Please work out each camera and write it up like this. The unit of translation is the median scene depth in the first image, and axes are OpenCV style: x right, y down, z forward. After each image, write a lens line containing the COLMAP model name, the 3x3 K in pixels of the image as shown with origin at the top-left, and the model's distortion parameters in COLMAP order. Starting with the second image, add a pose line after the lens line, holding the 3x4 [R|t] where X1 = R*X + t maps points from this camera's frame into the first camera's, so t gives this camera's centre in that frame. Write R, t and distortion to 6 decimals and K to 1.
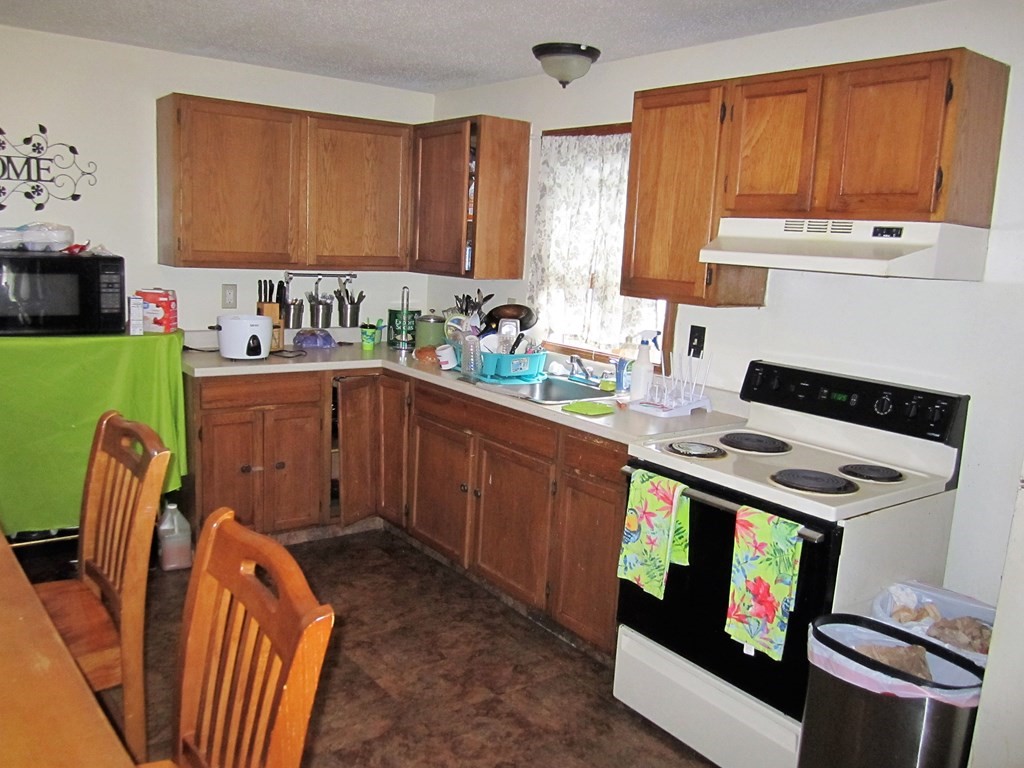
lens RADIAL K [[837.8, 0, 512.0], [0, 837.8, 384.0], [0, 0, 1]] dist [-0.056590, -0.002630]
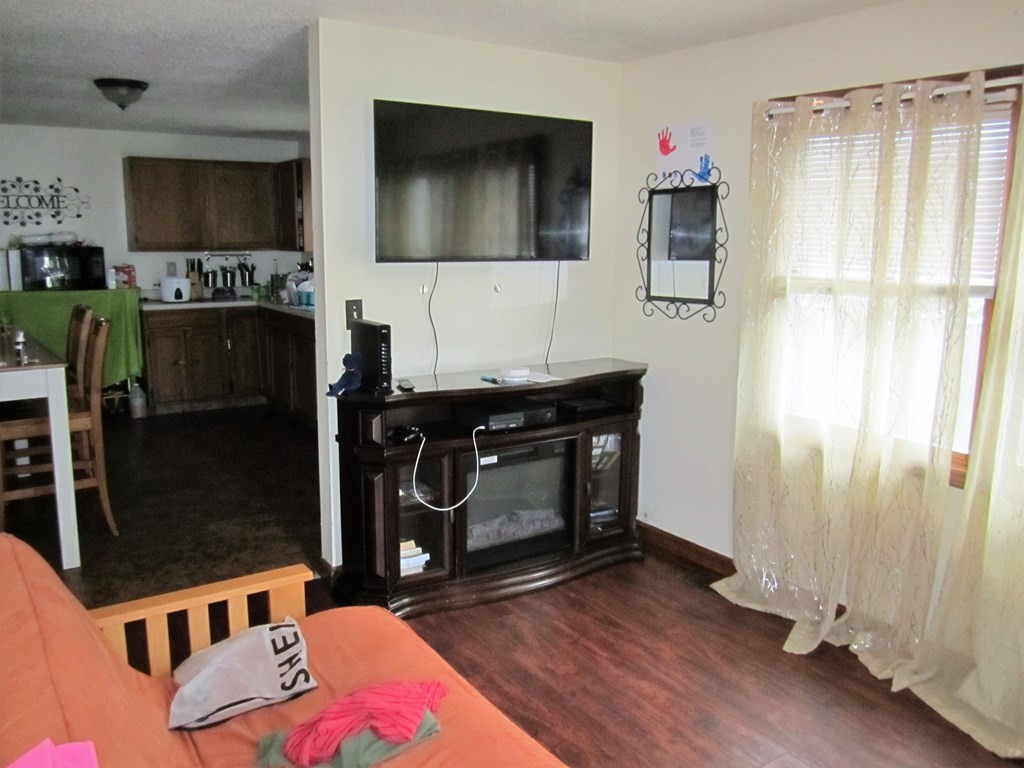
lens RADIAL K [[837.8, 0, 512.0], [0, 837.8, 384.0], [0, 0, 1]] dist [-0.056590, -0.002630]
pose [[0.997466, -0.031951, -0.063567, 0.518183], [0.032416, 0.999455, 0.006293, 0.161059], [0.063331, -0.008337, 0.997958, -0.745118]]
